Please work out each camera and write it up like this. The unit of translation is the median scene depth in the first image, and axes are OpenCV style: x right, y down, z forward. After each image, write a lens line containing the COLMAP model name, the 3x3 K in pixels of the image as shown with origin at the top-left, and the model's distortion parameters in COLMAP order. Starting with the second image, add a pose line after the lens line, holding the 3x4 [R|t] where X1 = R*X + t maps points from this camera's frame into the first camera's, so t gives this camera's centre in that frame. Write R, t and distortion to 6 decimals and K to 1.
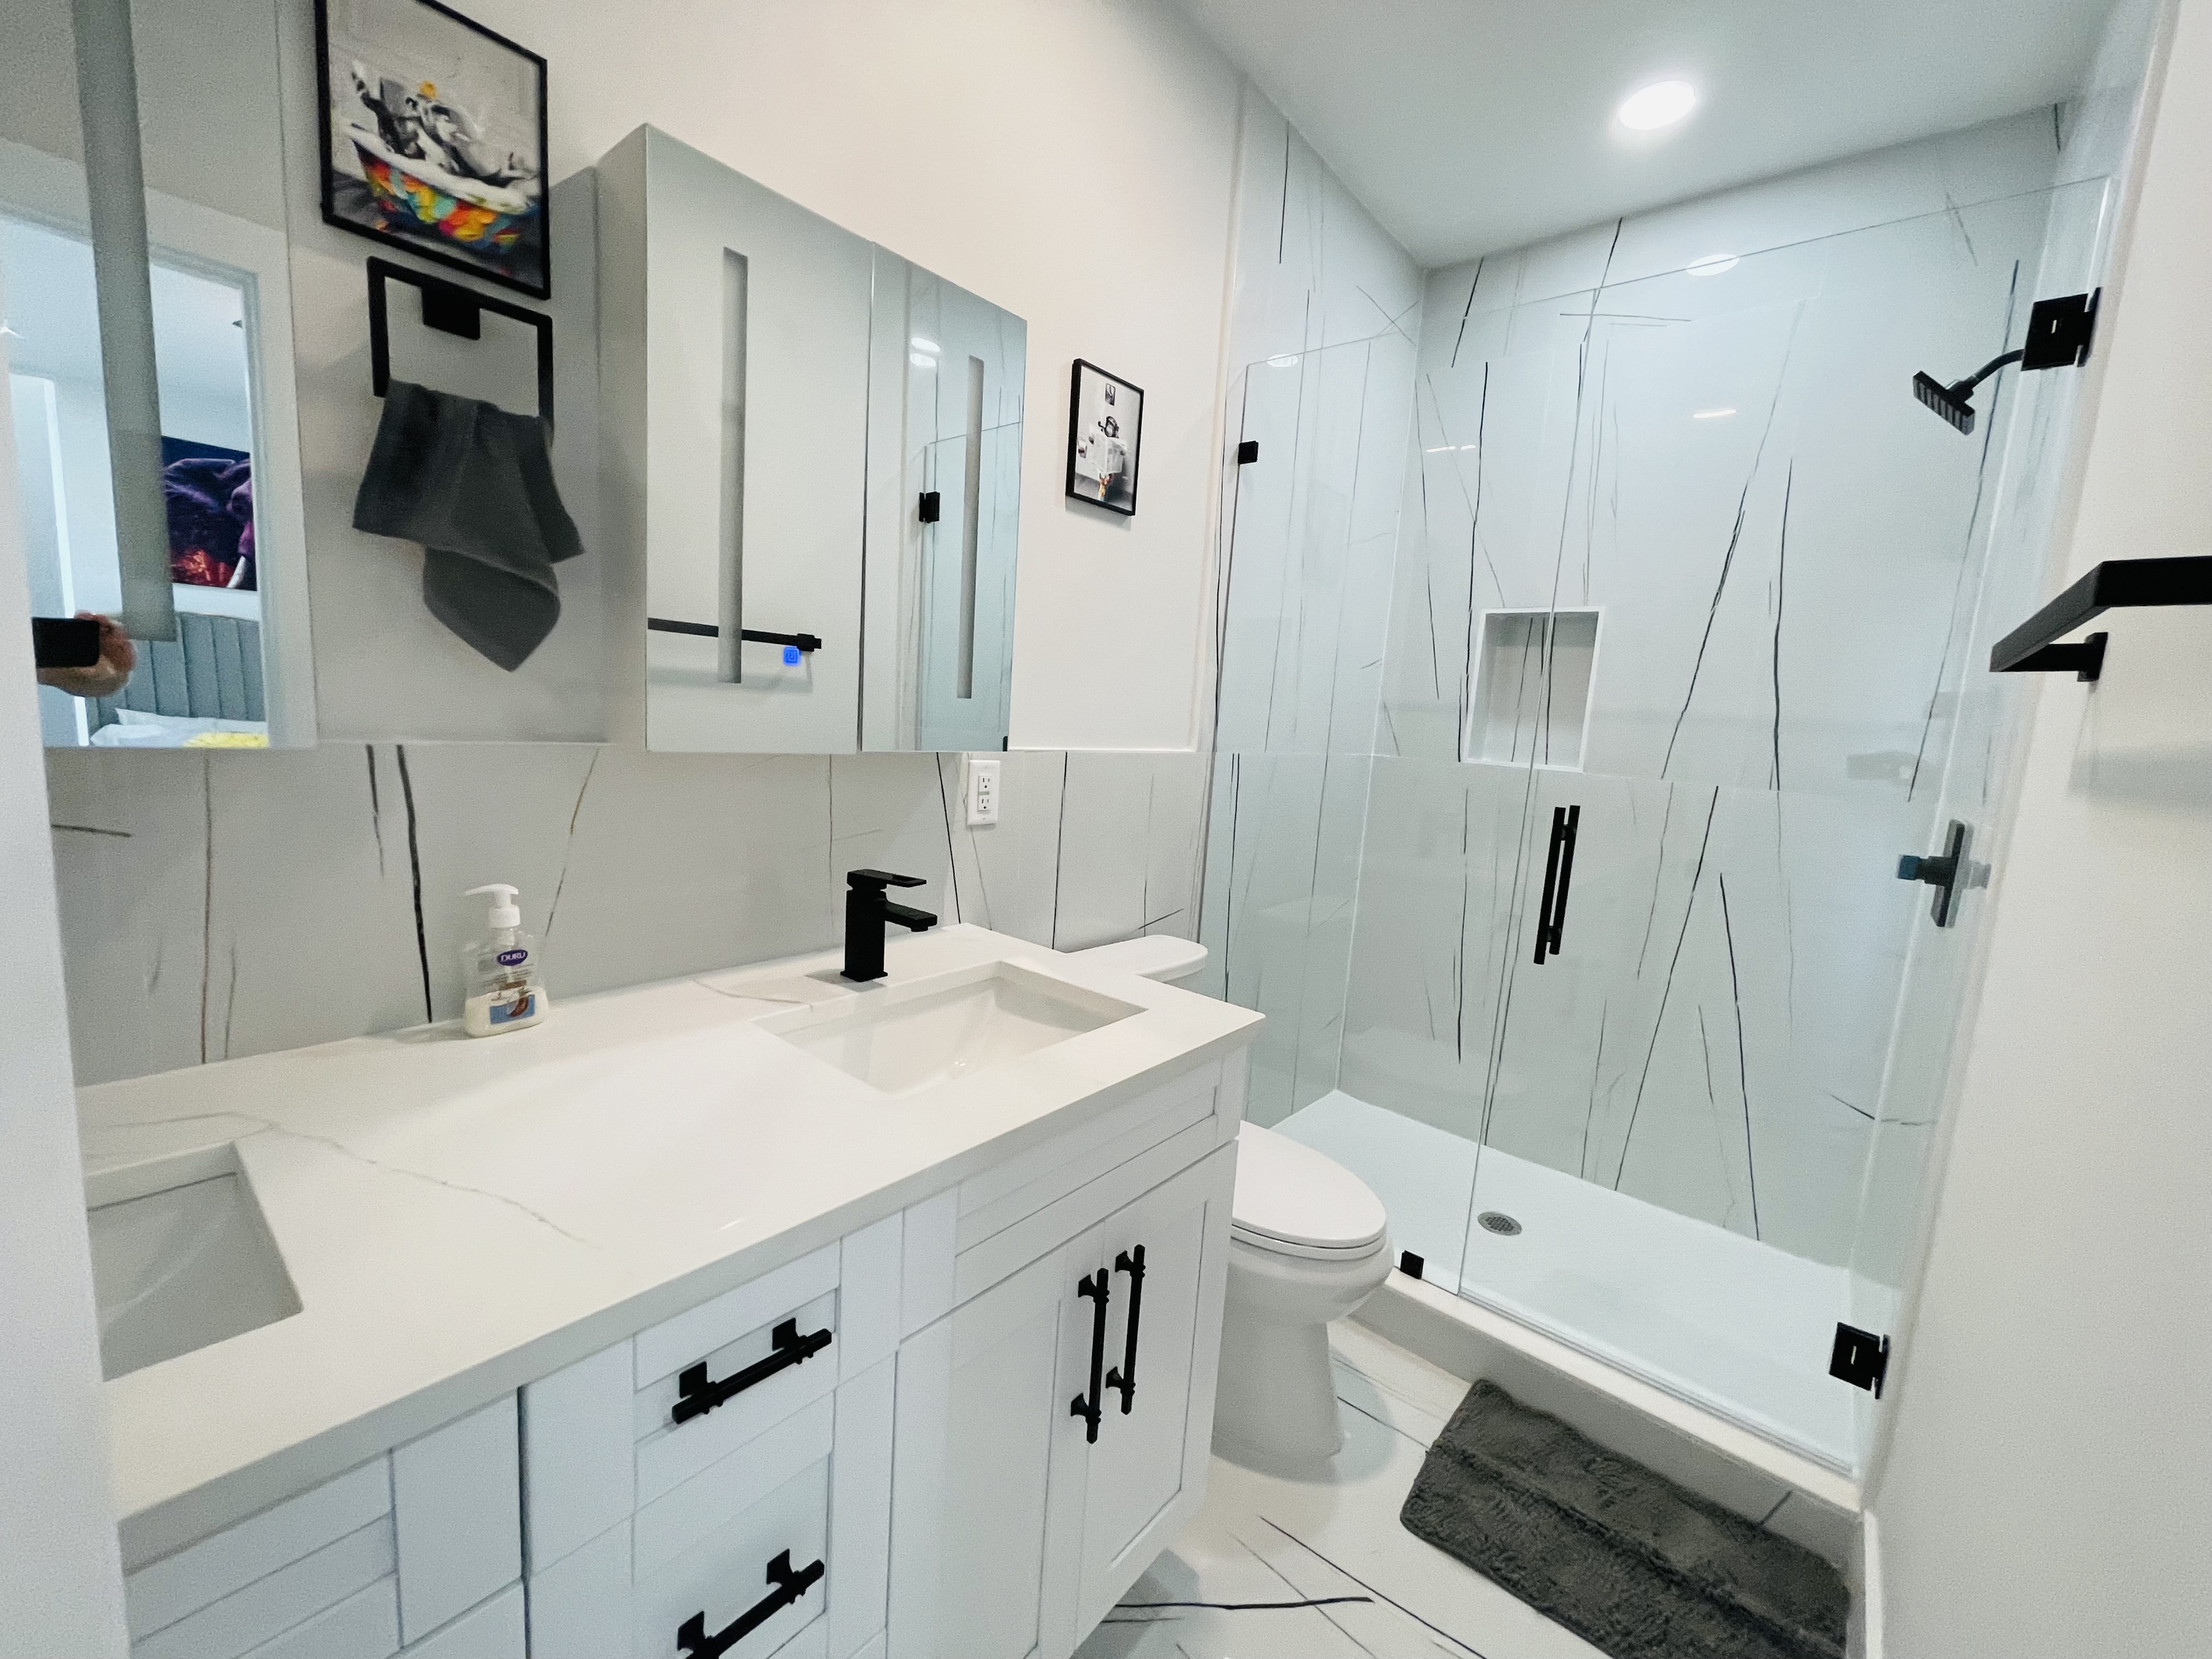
lens RADIAL K [[889.3, 0, 1106.0], [0, 889.3, 829.5], [0, 0, 1]] dist [0.002394, -0.000201]
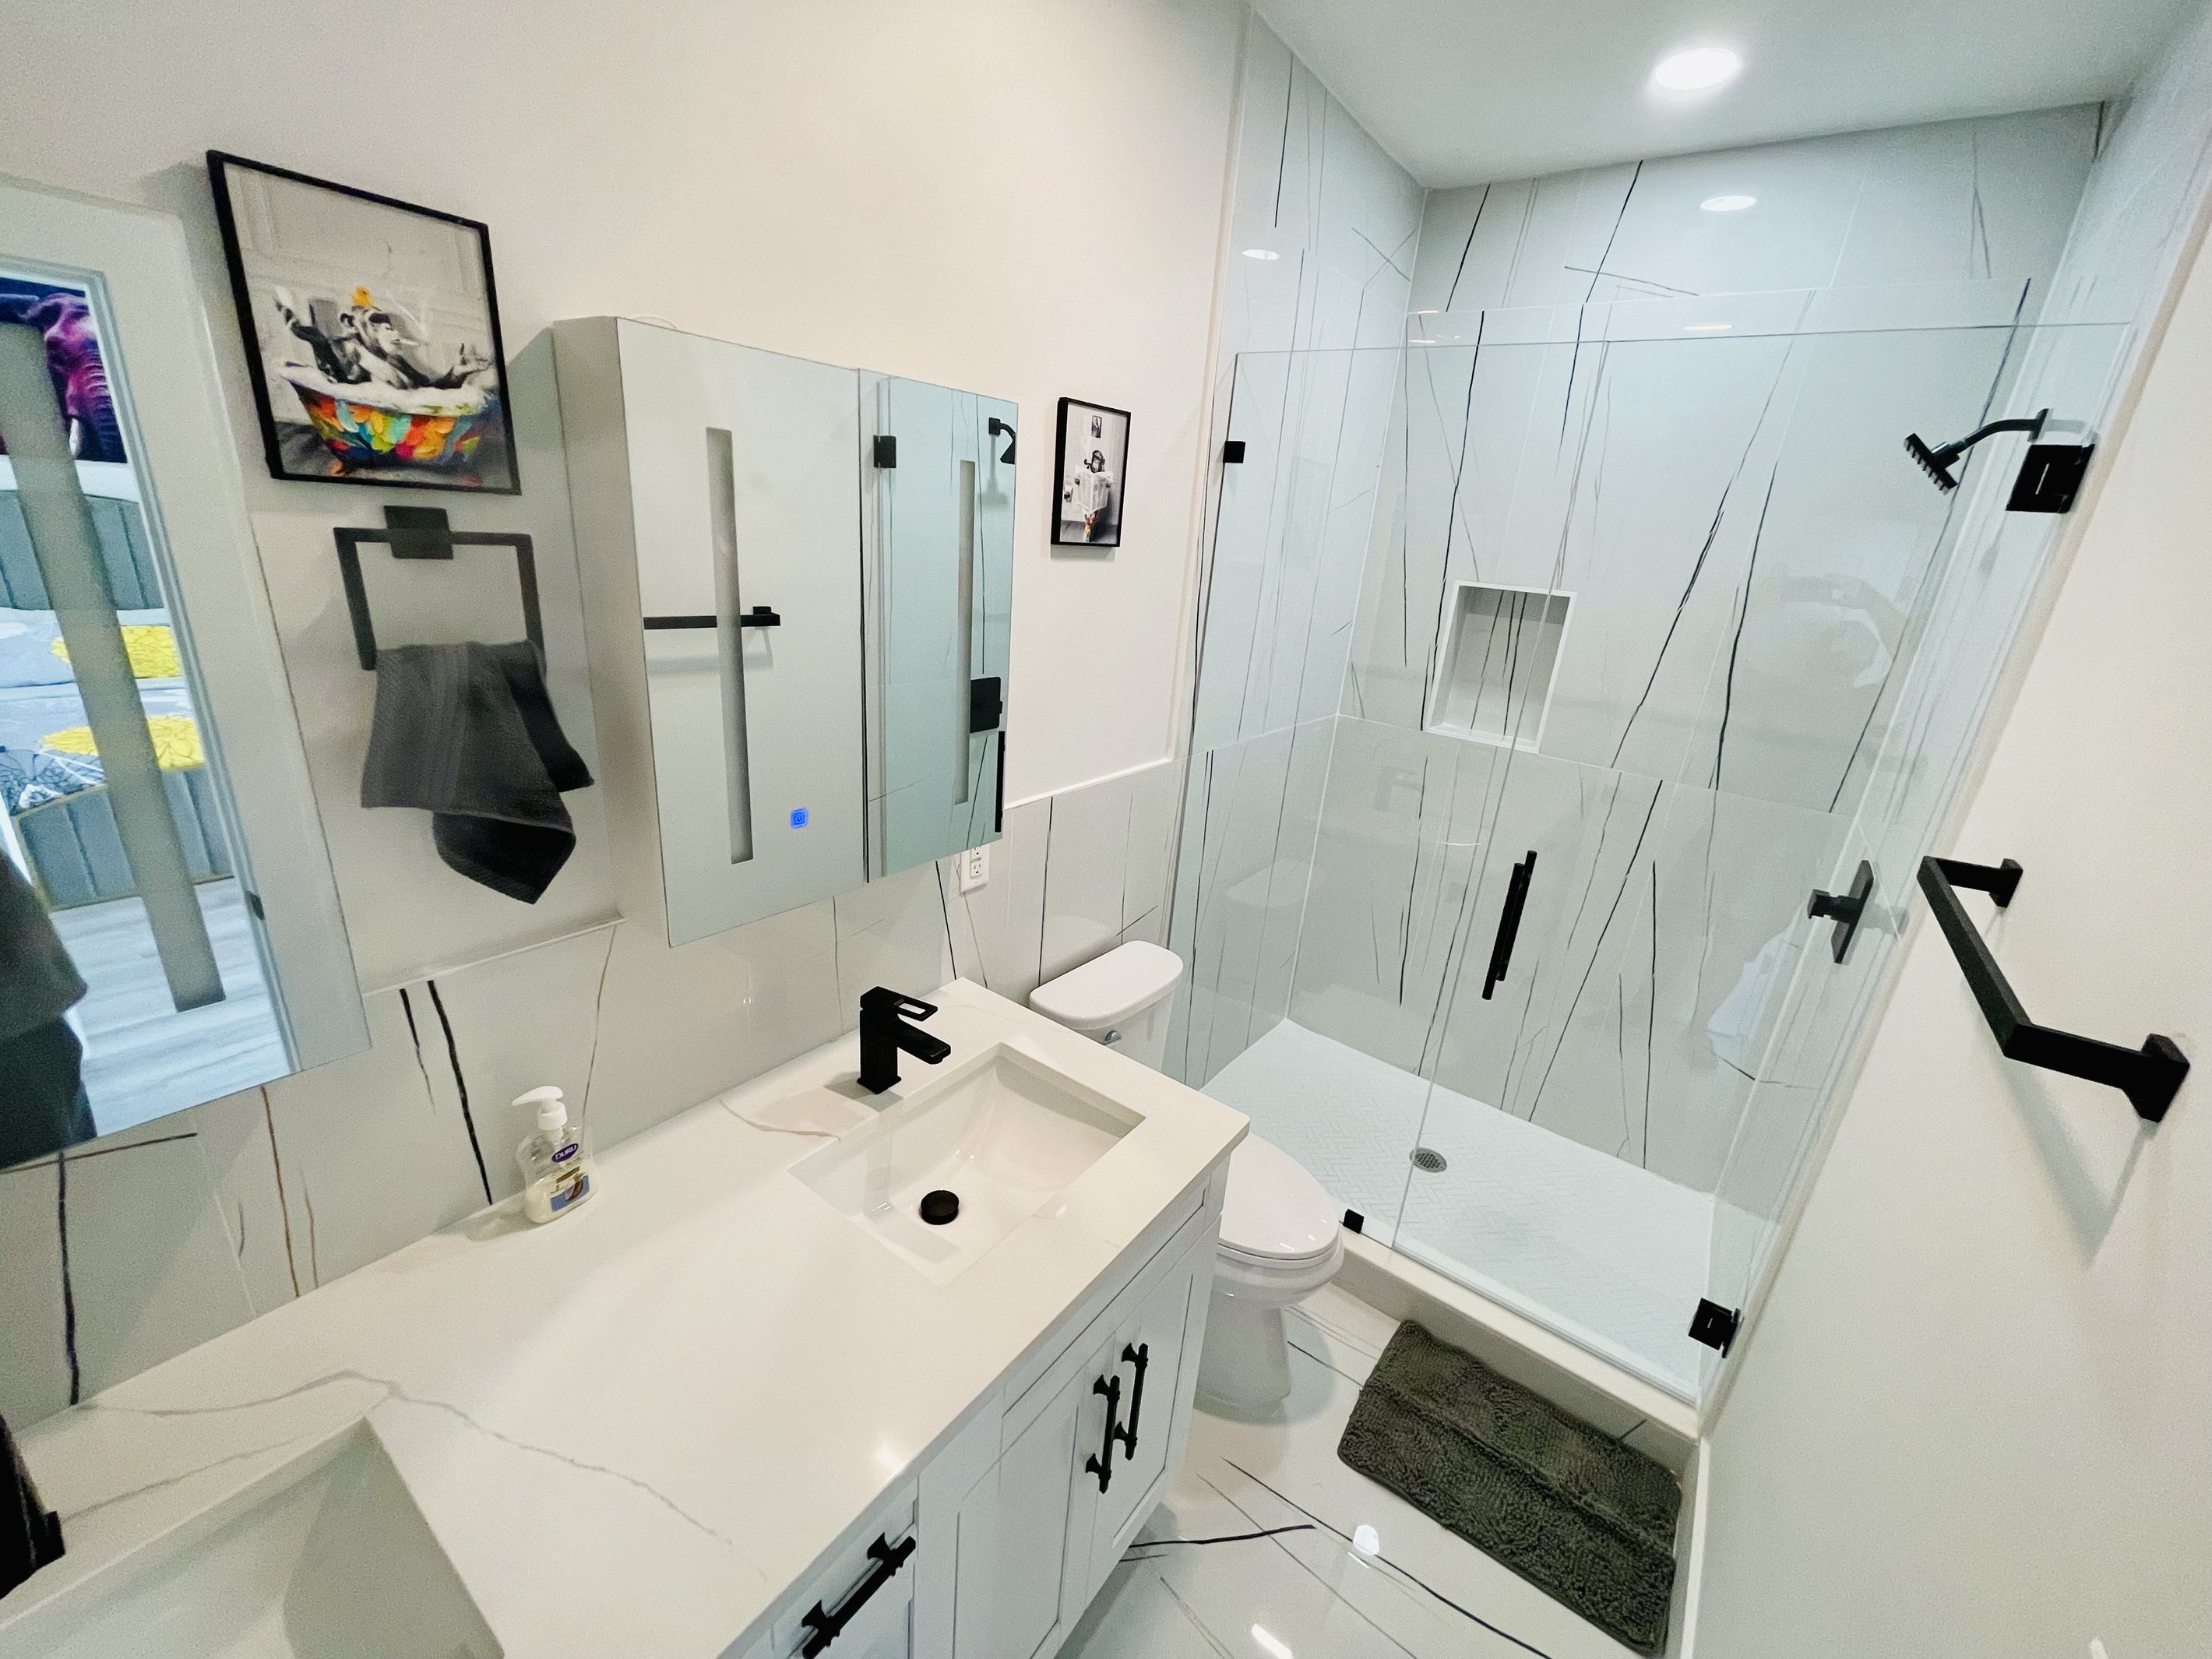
lens RADIAL K [[891.1, 0, 1106.0], [0, 891.1, 829.5], [0, 0, 1]] dist [0.000608, 0.000216]
pose [[0.997981, -0.008829, 0.062889, -0.051235], [-0.004076, 0.979340, 0.202178, -0.279558], [-0.063375, -0.202026, 0.977328, -0.004503]]
